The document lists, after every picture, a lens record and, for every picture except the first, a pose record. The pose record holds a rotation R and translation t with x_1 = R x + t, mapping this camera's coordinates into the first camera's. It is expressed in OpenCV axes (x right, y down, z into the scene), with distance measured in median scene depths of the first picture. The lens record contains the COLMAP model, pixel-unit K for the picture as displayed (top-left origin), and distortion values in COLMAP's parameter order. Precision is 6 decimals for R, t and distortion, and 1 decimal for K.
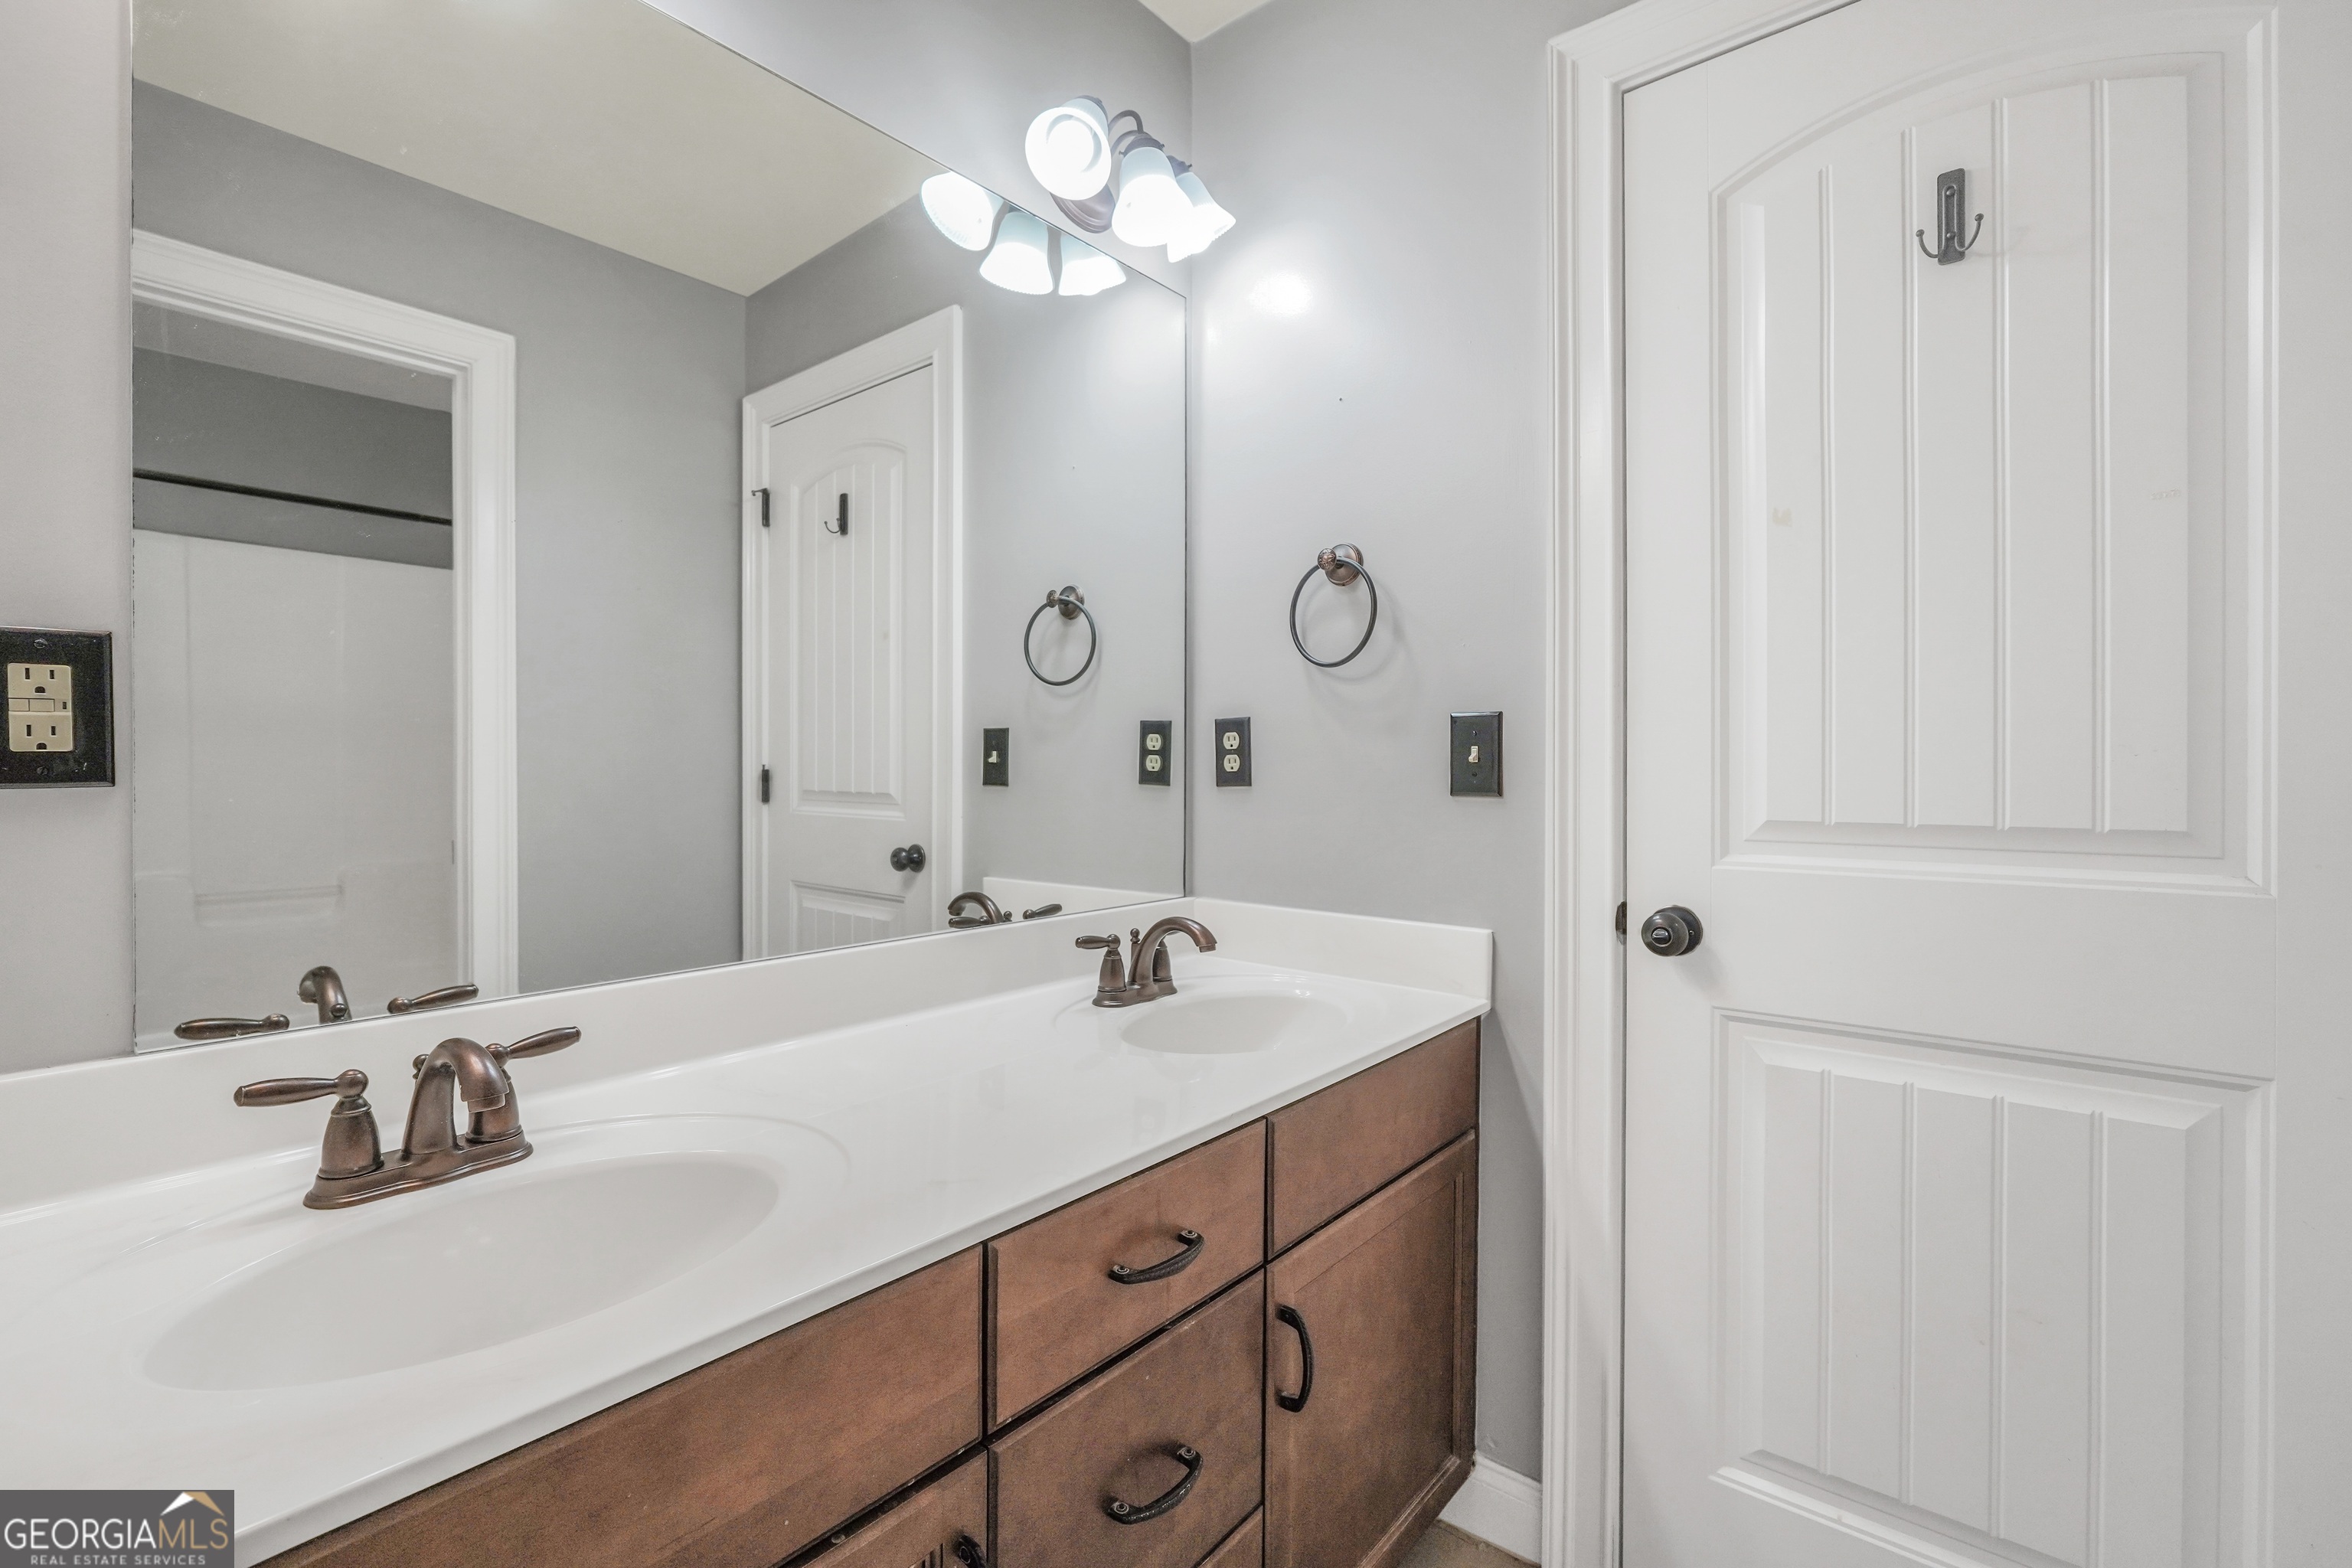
lens RADIAL K [[1046.3, 0, 1173.2], [0, 1046.3, 787.0], [0, 0, 1]] dist [-0.018345, 0.005663]
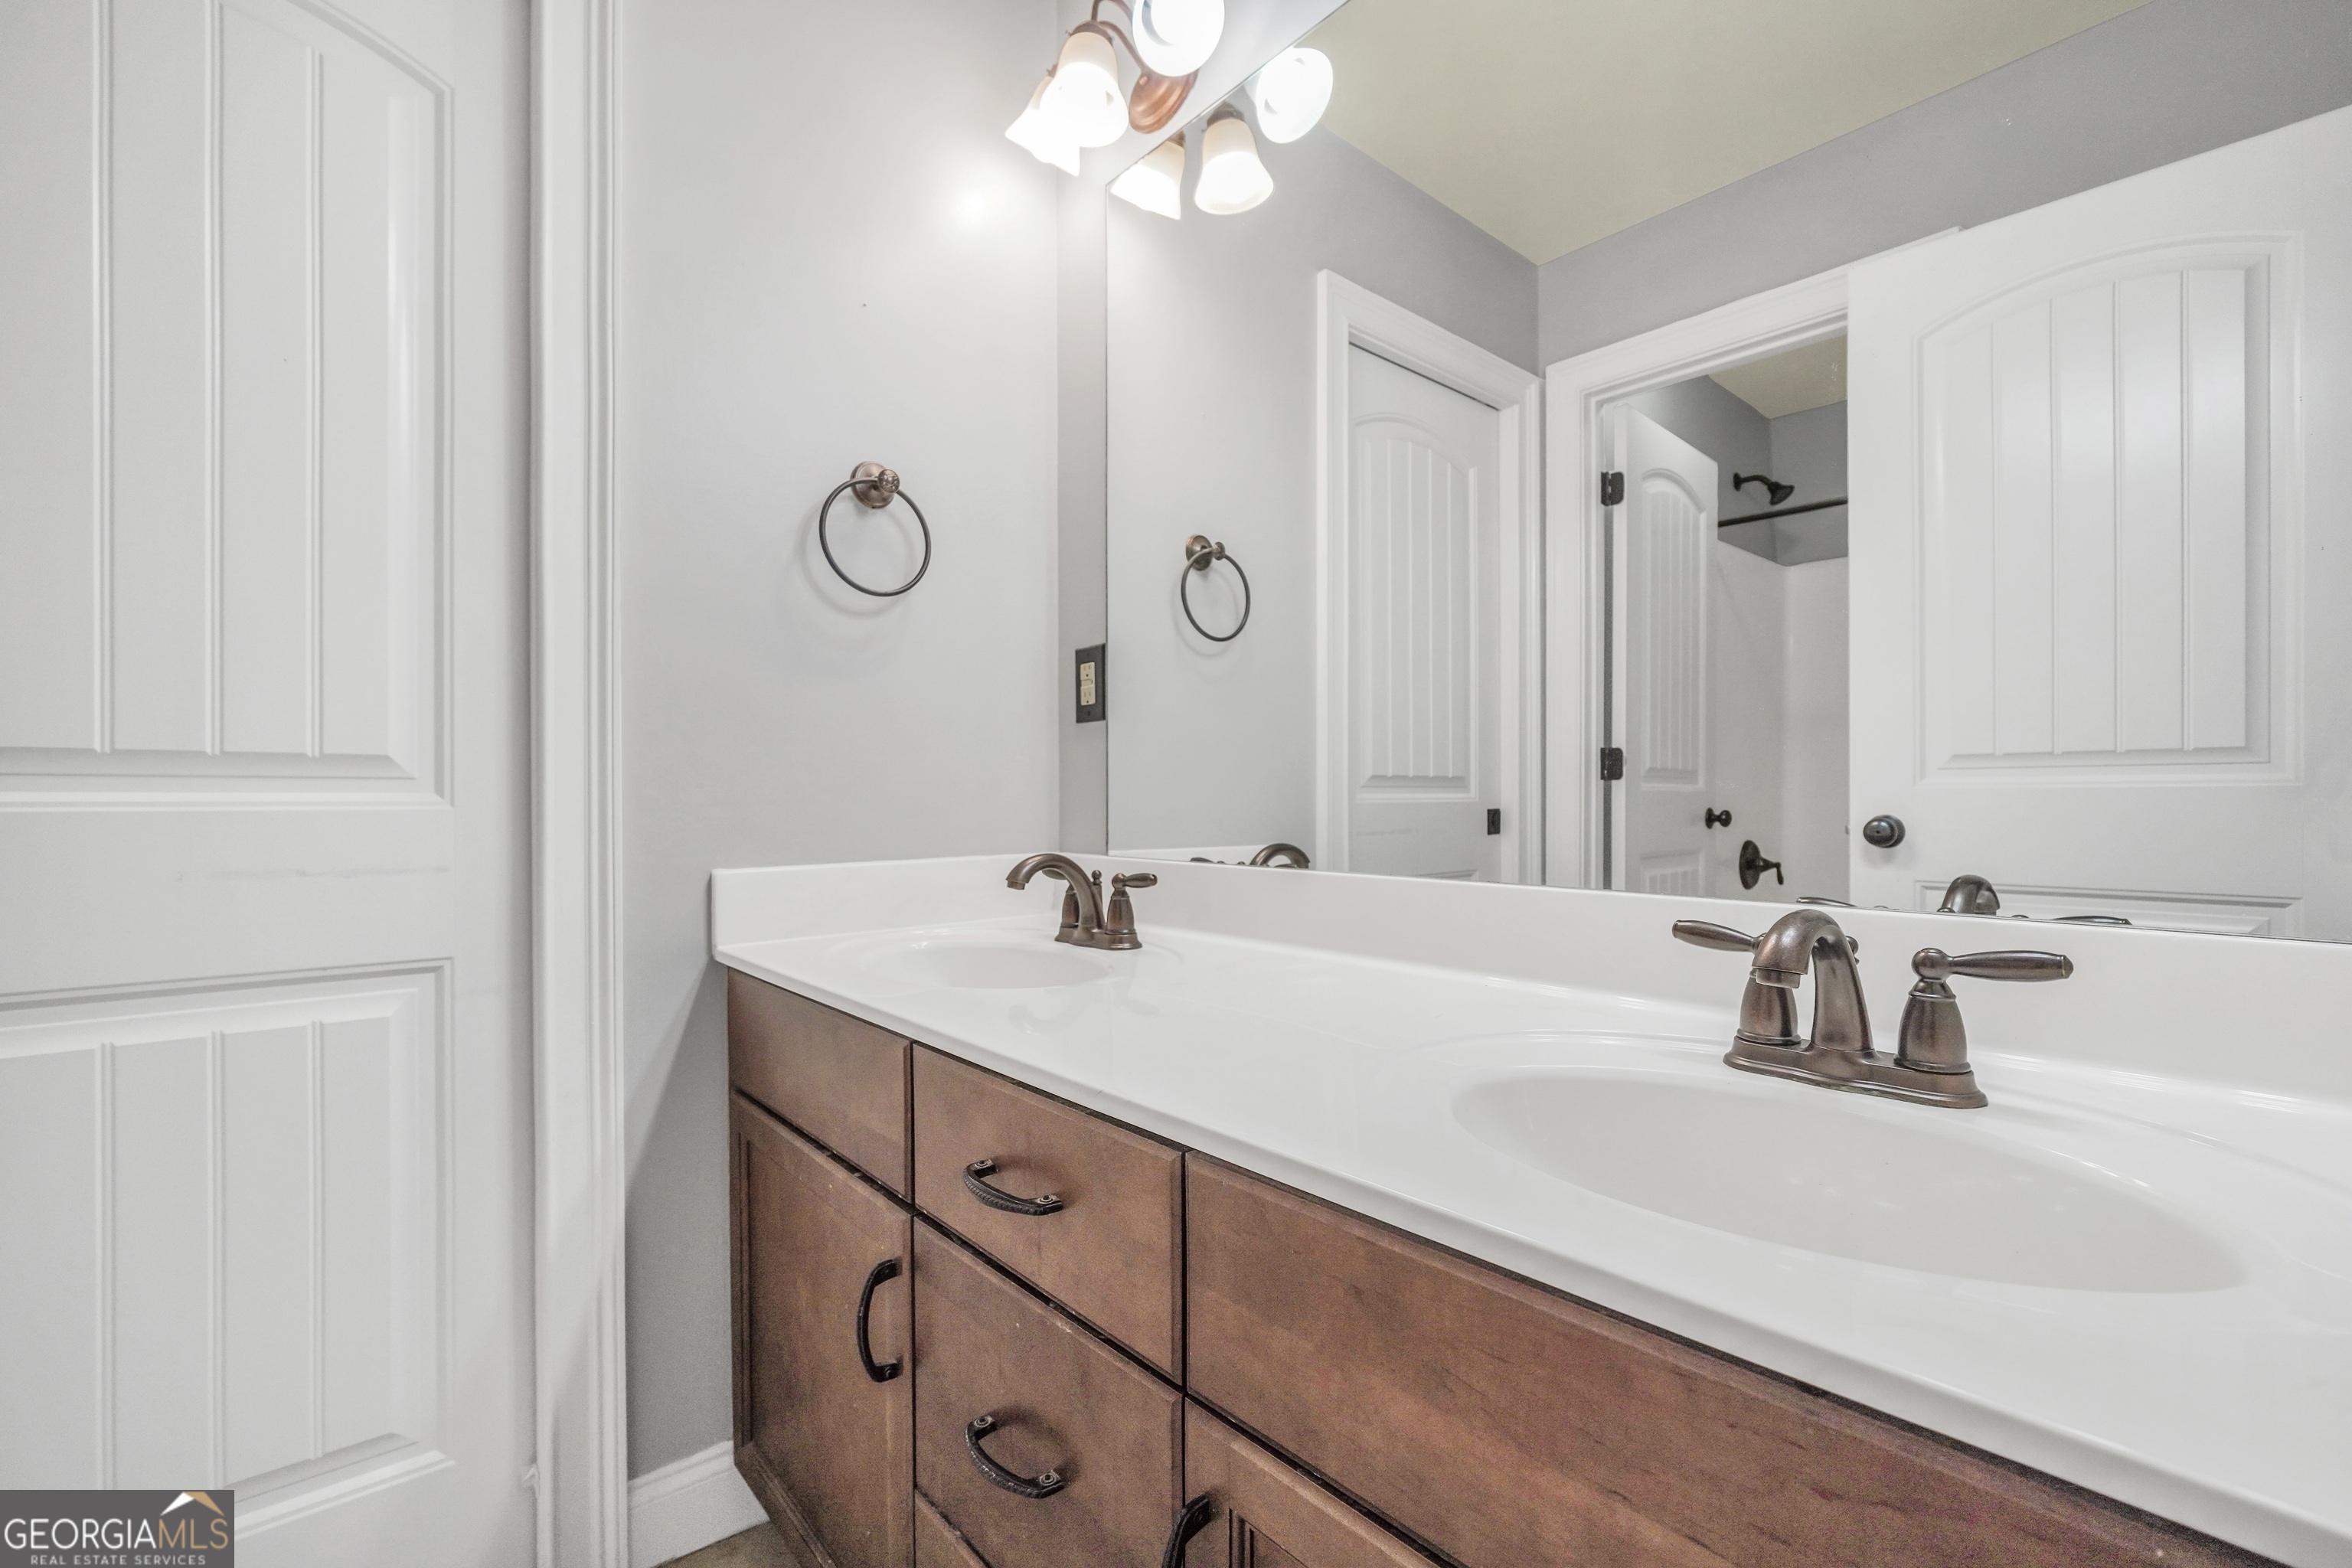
lens RADIAL K [[1046.3, 0, 1173.2], [0, 1046.3, 787.0], [0, 0, 1]] dist [-0.018345, 0.005663]
pose [[-0.175040, -0.007686, -0.984531, 0.535065], [-0.019371, 0.999803, -0.004362, 0.077589], [0.984371, 0.018308, -0.175154, 0.836901]]
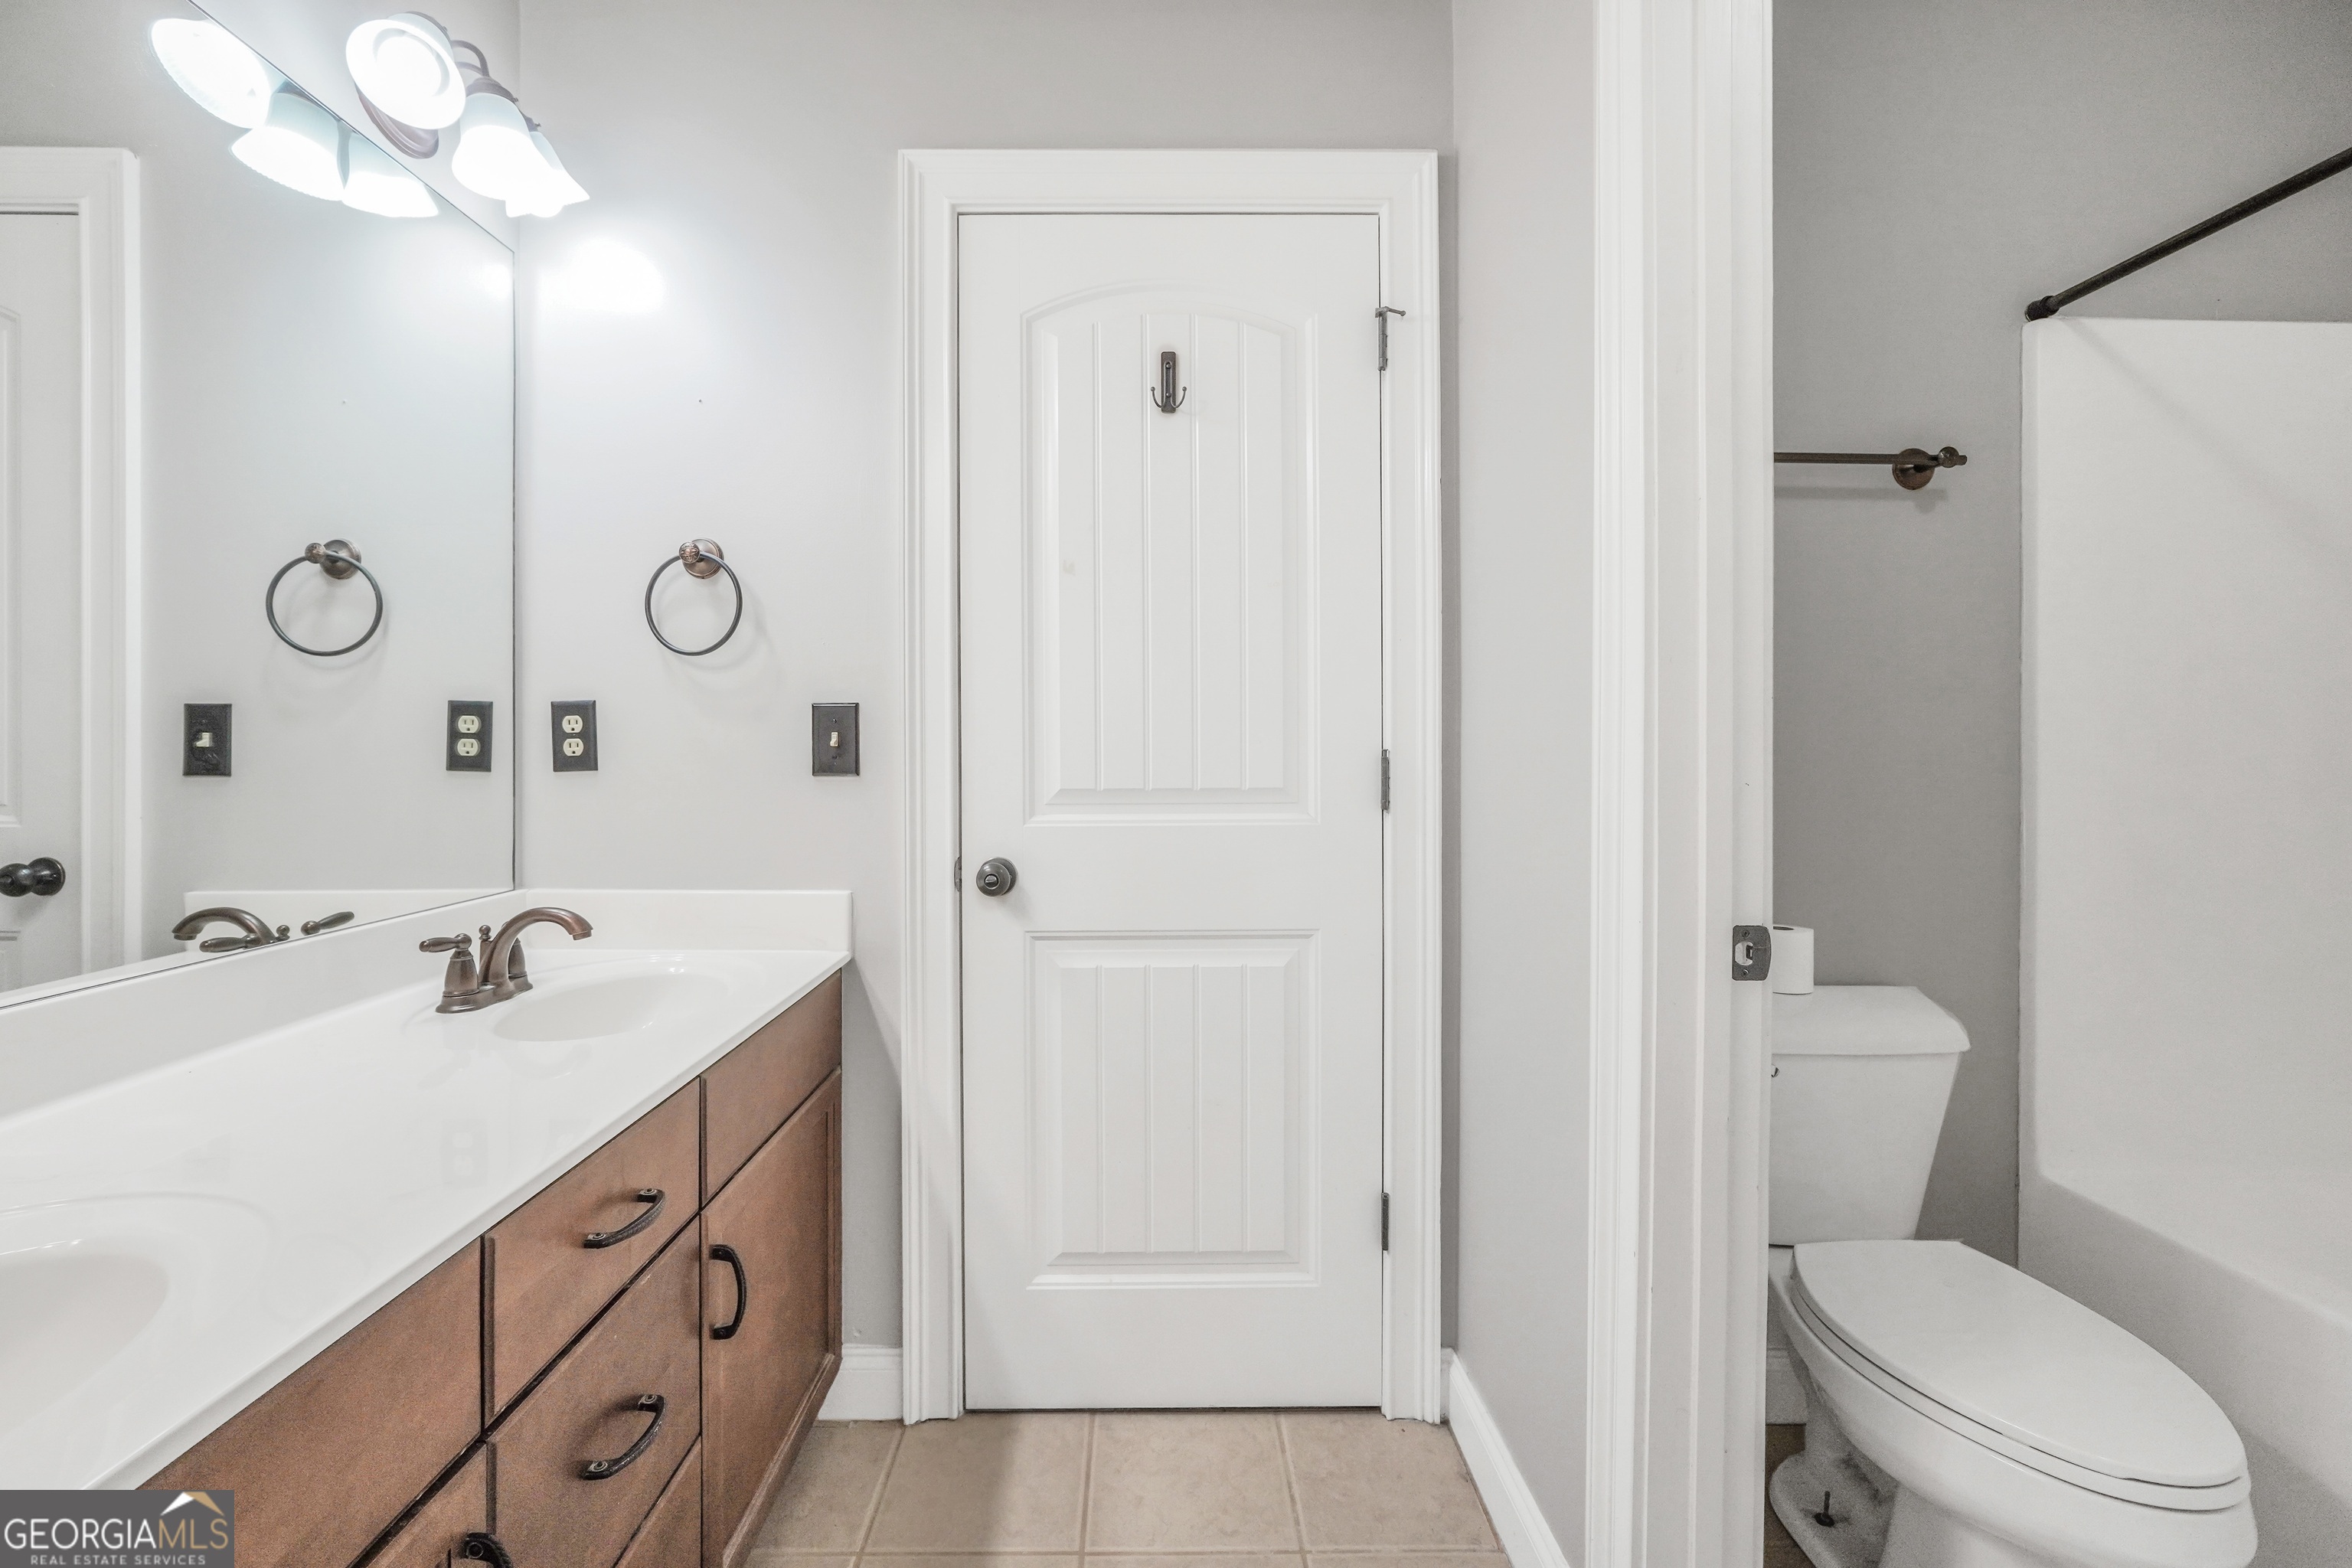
lens RADIAL K [[1014.5, 0, 1173.7], [0, 1014.5, 777.0], [0, 0, 1]] dist [-0.004148, 0.000419]
pose [[0.755302, -0.023421, 0.654959, -0.168541], [0.014443, 0.999713, 0.019094, -0.006155], [-0.655218, -0.004962, 0.755423, -0.091484]]
